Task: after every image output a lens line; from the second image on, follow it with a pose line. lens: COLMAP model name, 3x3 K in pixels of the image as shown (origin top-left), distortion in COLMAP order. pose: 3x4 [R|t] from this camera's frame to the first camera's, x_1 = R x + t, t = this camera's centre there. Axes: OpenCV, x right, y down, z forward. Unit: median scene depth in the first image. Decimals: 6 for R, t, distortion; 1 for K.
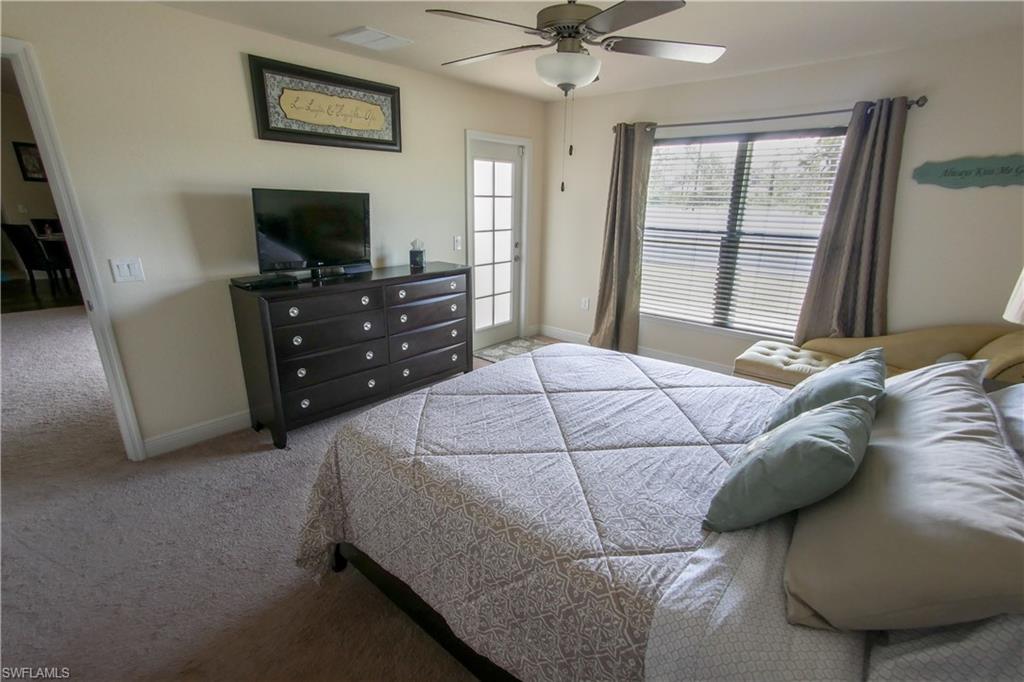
lens RADIAL K [[478.7, 0, 516.2], [0, 478.7, 358.3], [0, 0, 1]] dist [-0.011008, 0.018774]
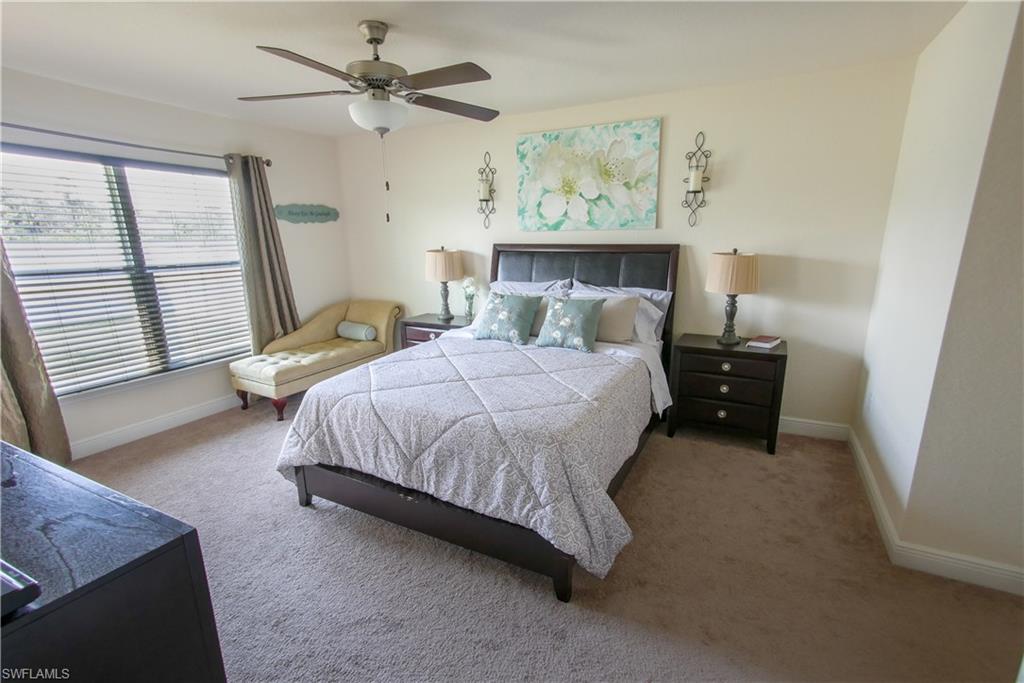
lens RADIAL K [[478.7, 0, 516.2], [0, 478.7, 358.8], [0, 0, 1]] dist [-0.011008, 0.018774]
pose [[-0.245160, -0.256826, 0.934846, -0.802023], [0.317909, 0.889659, 0.327782, -0.245854], [-0.915877, 0.377555, -0.136462, 0.734164]]
